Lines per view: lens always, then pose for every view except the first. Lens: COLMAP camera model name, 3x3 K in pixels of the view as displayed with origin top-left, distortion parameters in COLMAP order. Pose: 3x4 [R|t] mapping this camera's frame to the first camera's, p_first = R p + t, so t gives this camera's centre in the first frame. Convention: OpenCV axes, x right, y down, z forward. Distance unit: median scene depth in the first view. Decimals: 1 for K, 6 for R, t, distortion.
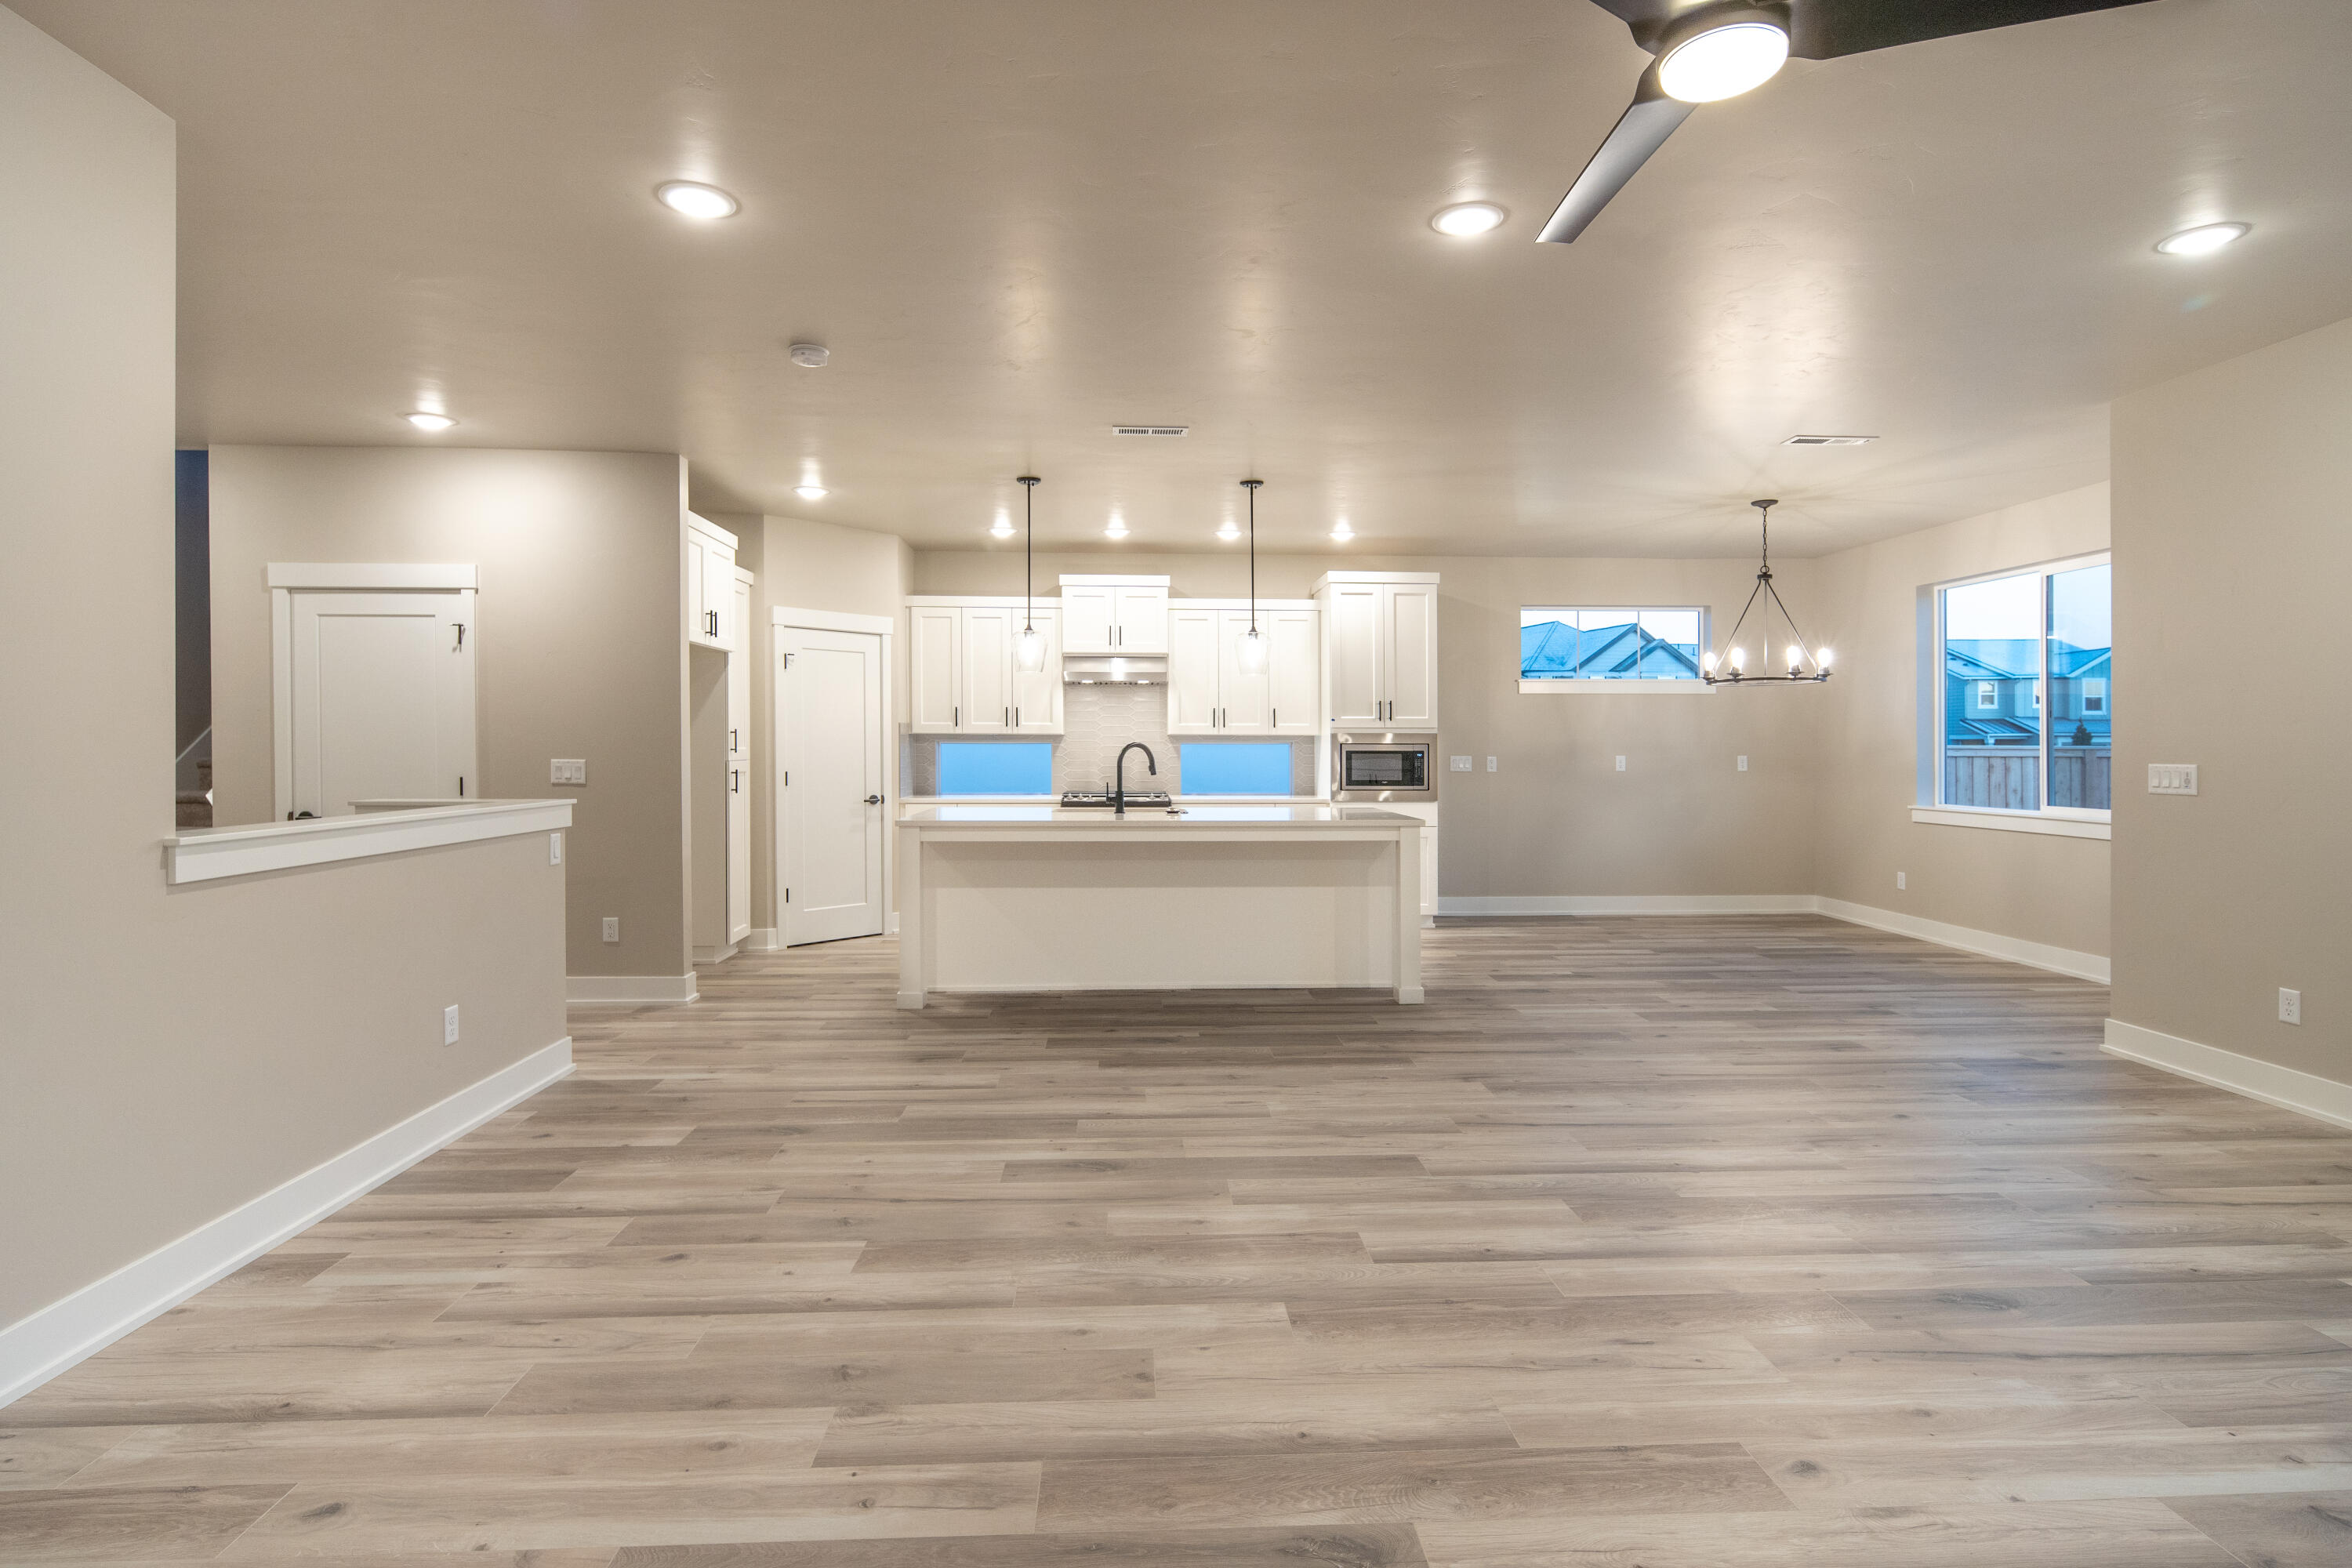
lens RADIAL K [[1175.6, 0, 1180.3], [0, 1175.6, 743.0], [0, 0, 1]] dist [0.007036, -0.005764]
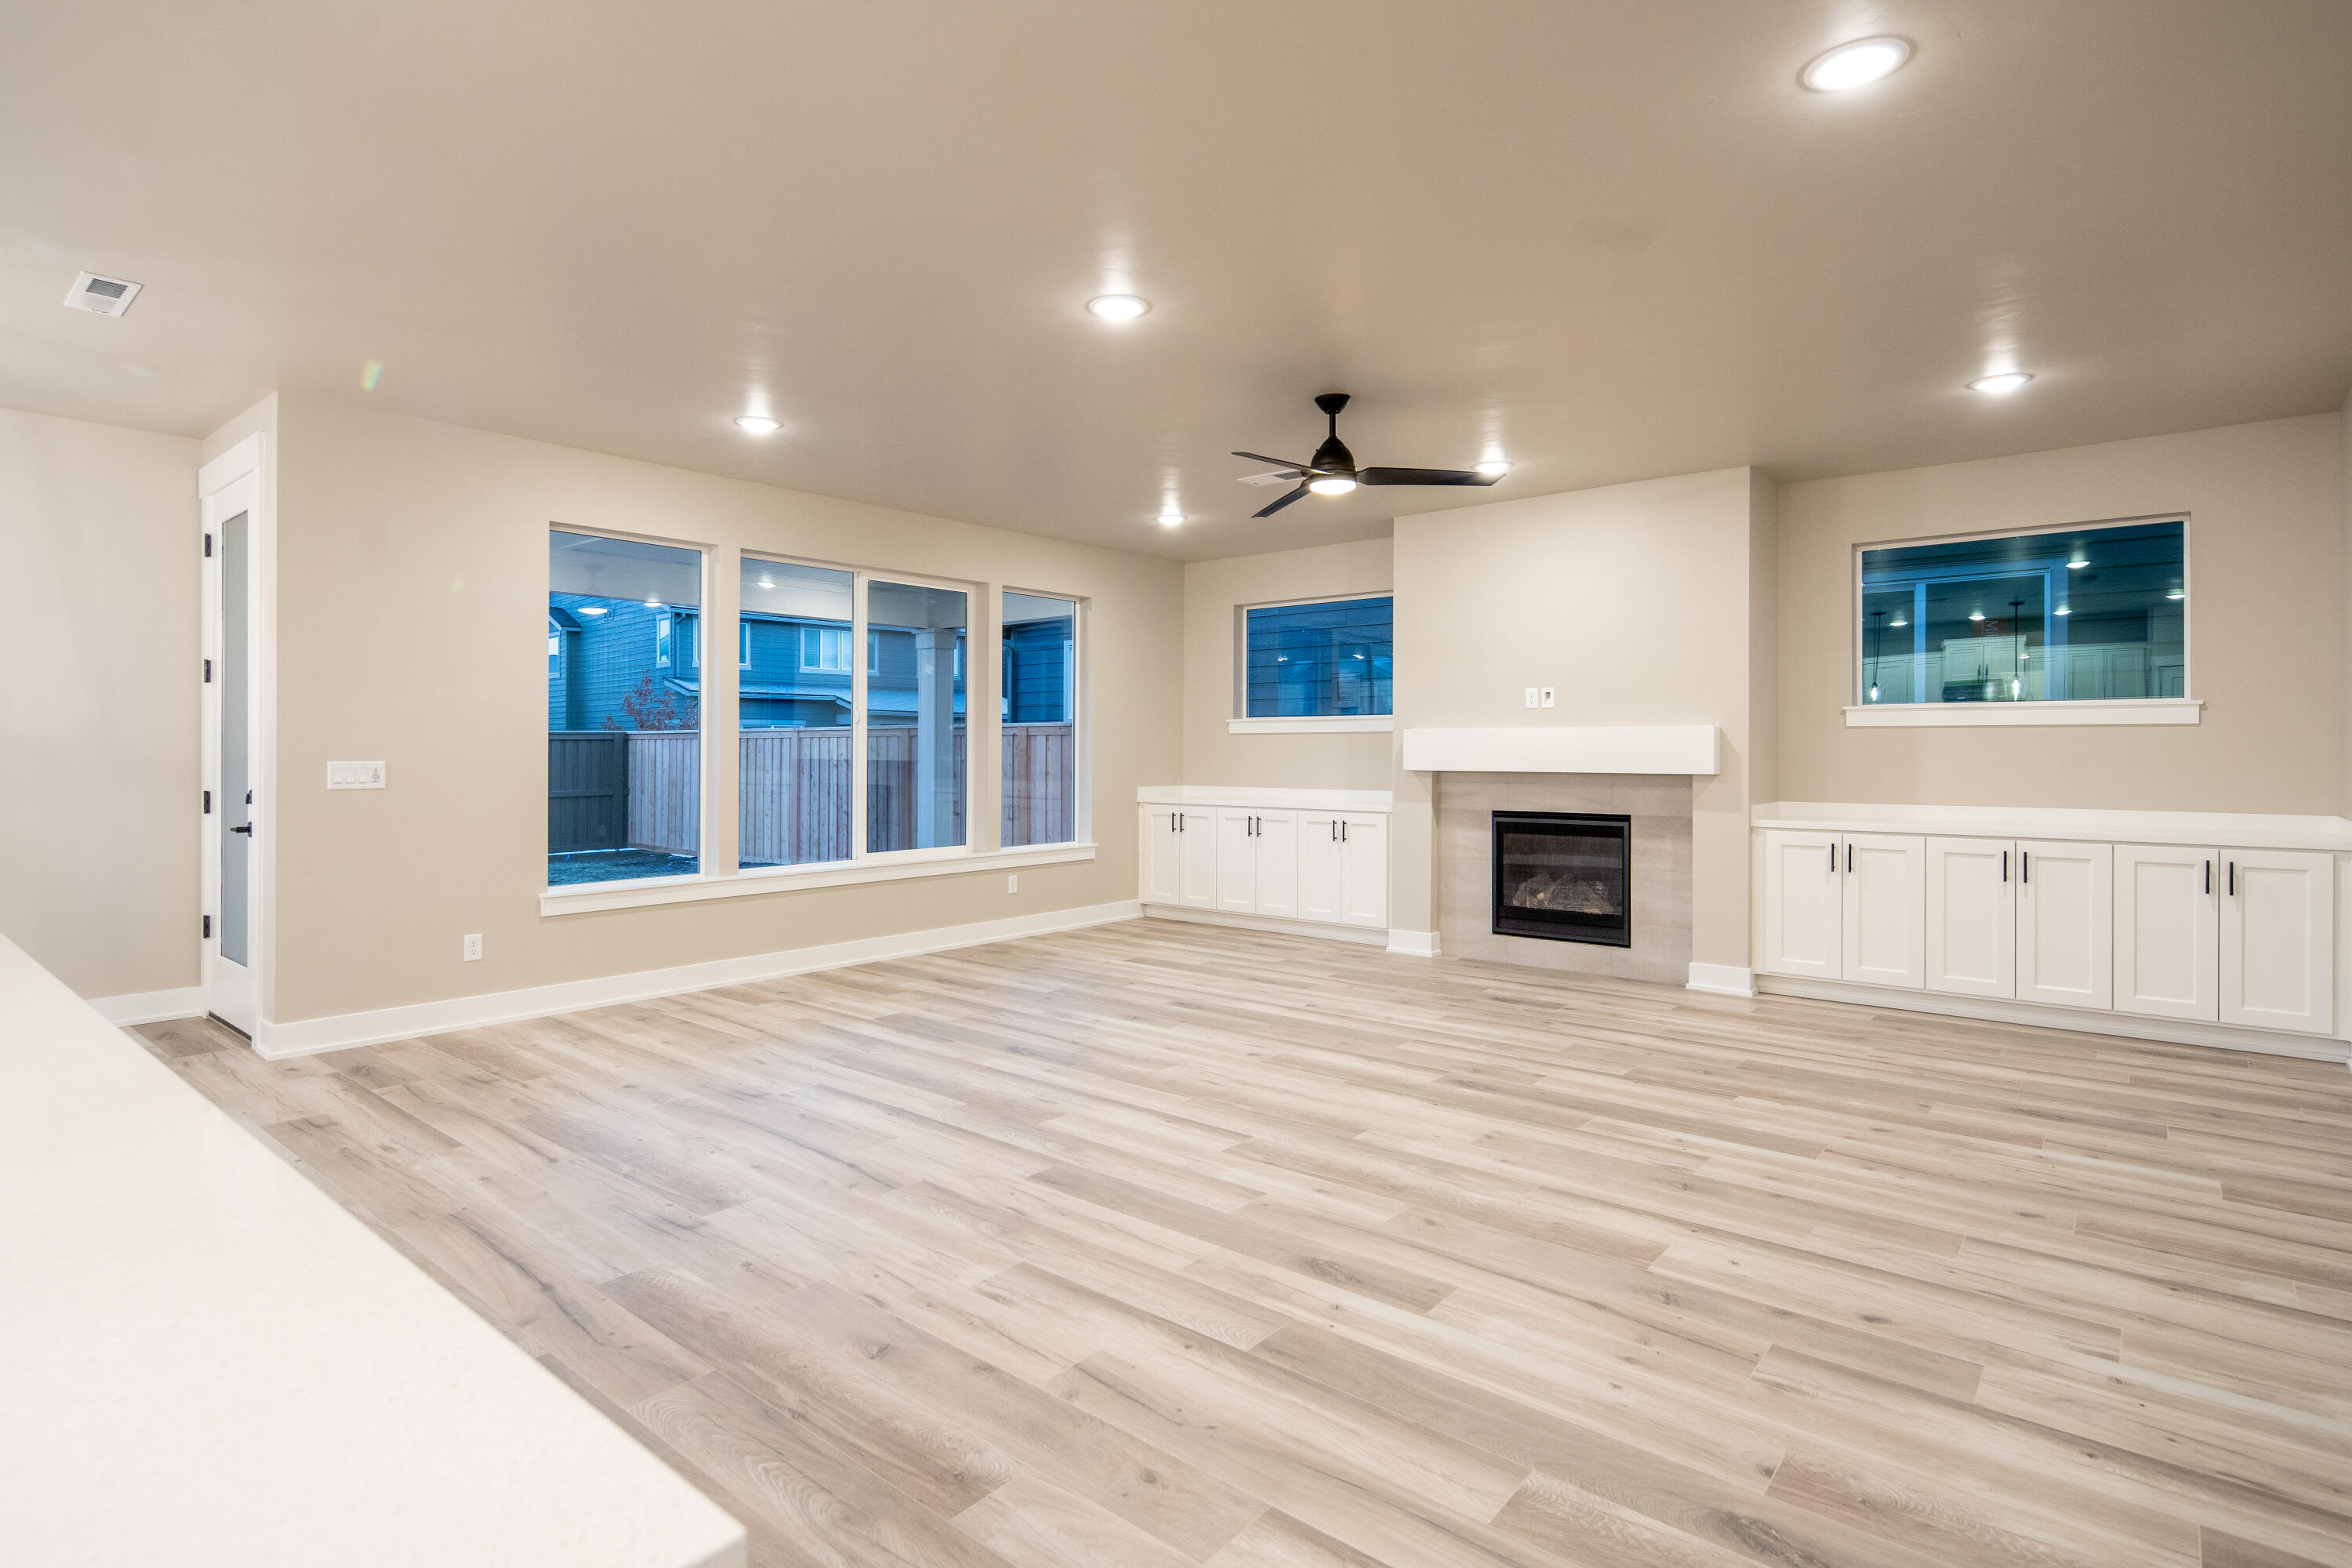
lens RADIAL K [[1175.6, 0, 1125.1], [0, 1175.6, 746.9], [0, 0, 1]] dist [0.007036, -0.005764]
pose [[-0.720707, -0.000077, 0.693240, -0.530339], [-0.003497, 0.999988, -0.003525, 0.009918], [-0.693231, -0.004965, -0.720698, 1.689907]]
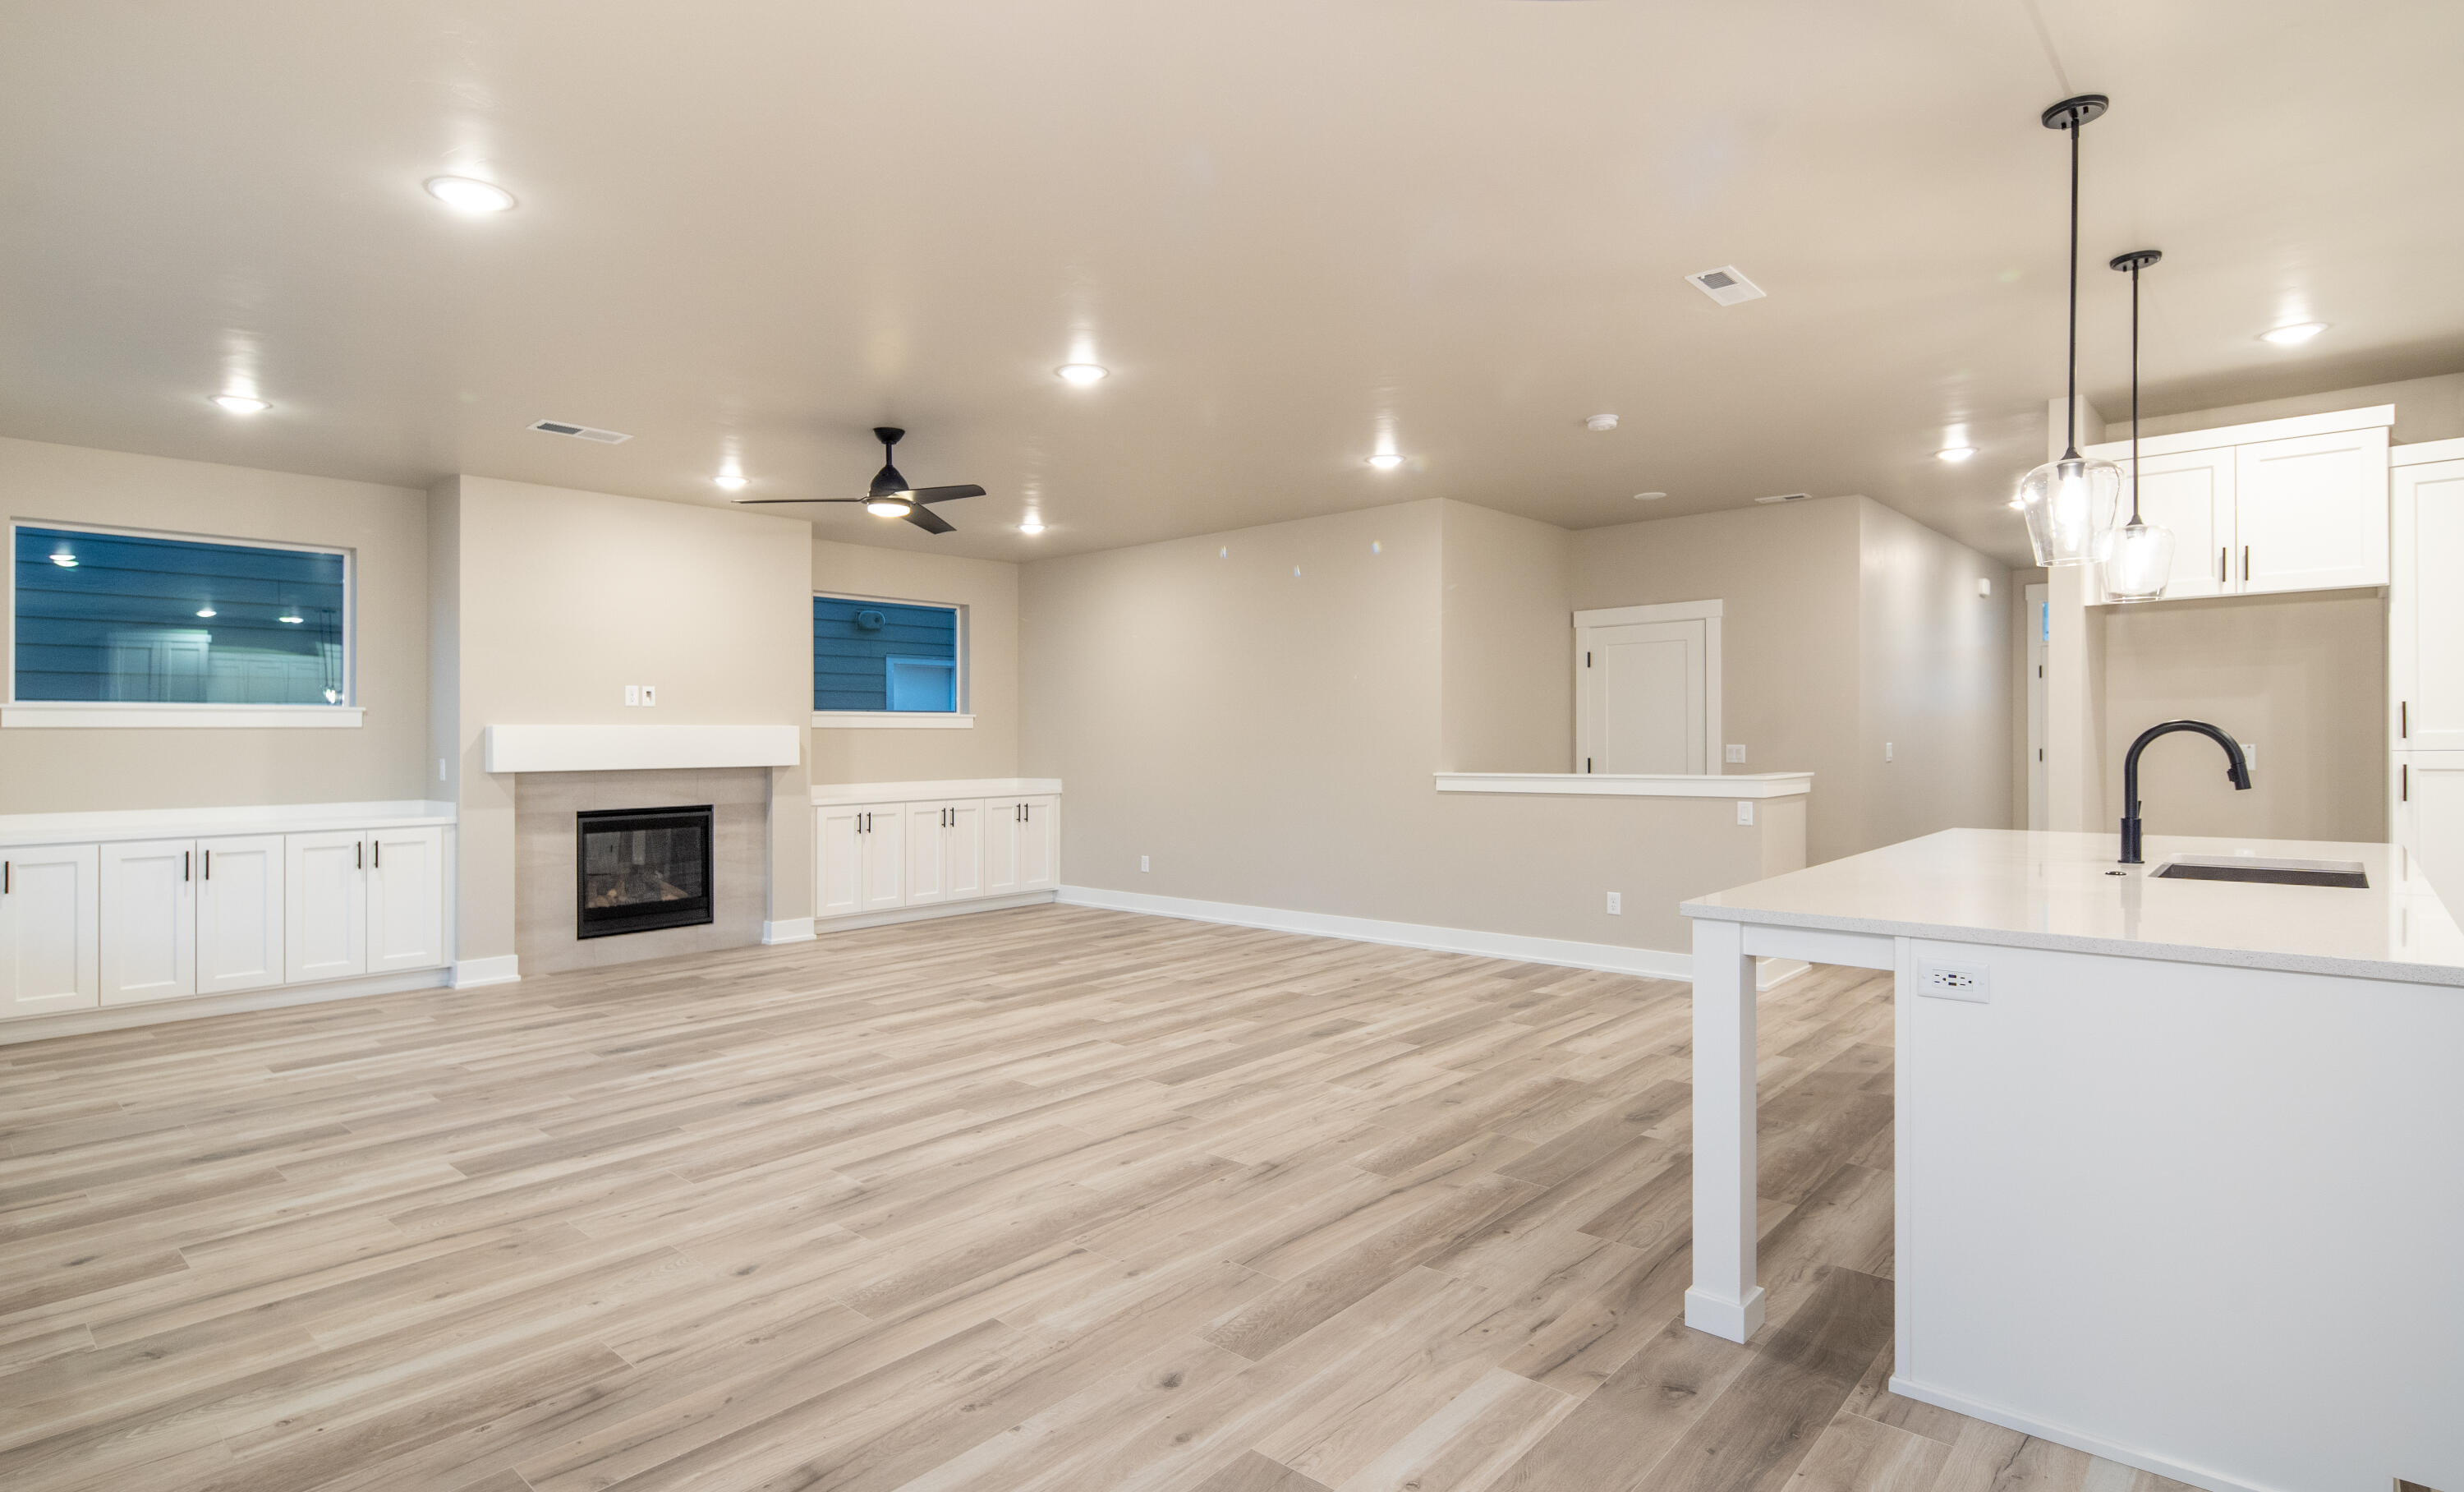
lens RADIAL K [[1221.1, 0, 1242.3], [0, 1221.1, 721.4], [0, 0, 1]] dist [-0.003733, -0.001360]
pose [[-0.698706, -0.004997, -0.715391, 1.068705], [0.010761, 0.999789, -0.017494, 0.007855], [0.715328, -0.019922, -0.698505, 1.989563]]
